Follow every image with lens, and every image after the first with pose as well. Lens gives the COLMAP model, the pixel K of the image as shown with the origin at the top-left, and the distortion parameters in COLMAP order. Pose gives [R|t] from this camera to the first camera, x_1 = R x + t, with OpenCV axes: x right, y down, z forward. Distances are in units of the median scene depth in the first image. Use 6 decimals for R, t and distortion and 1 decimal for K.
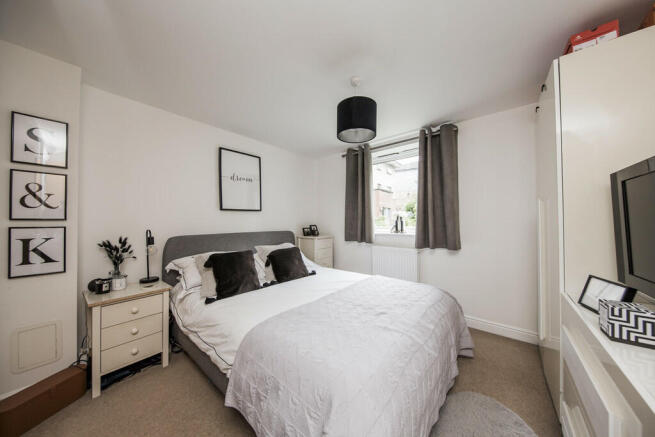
lens RADIAL K [[211.5, 0, 327.9], [0, 211.5, 219.2], [0, 0, 1]] dist [0.001379, -0.000122]
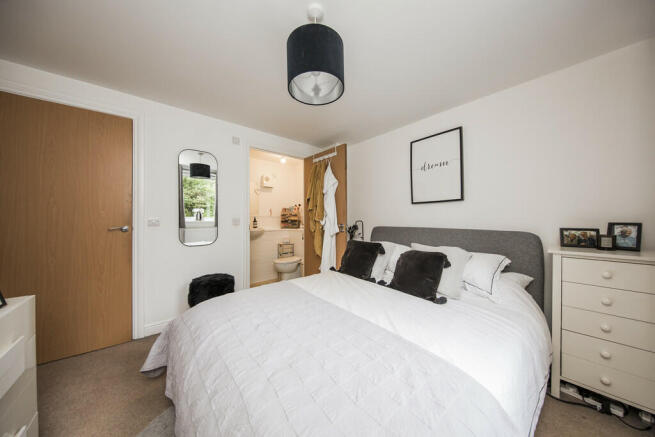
lens RADIAL K [[211.5, 0, 328.1], [0, 211.5, 217.6], [0, 0, 1]] dist [0.001379, -0.000122]
pose [[-0.185029, 0.000356, -0.982733, 0.556453], [0.005440, 0.999985, -0.000662, 0.020380], [0.982718, -0.005469, -0.185028, 0.792410]]
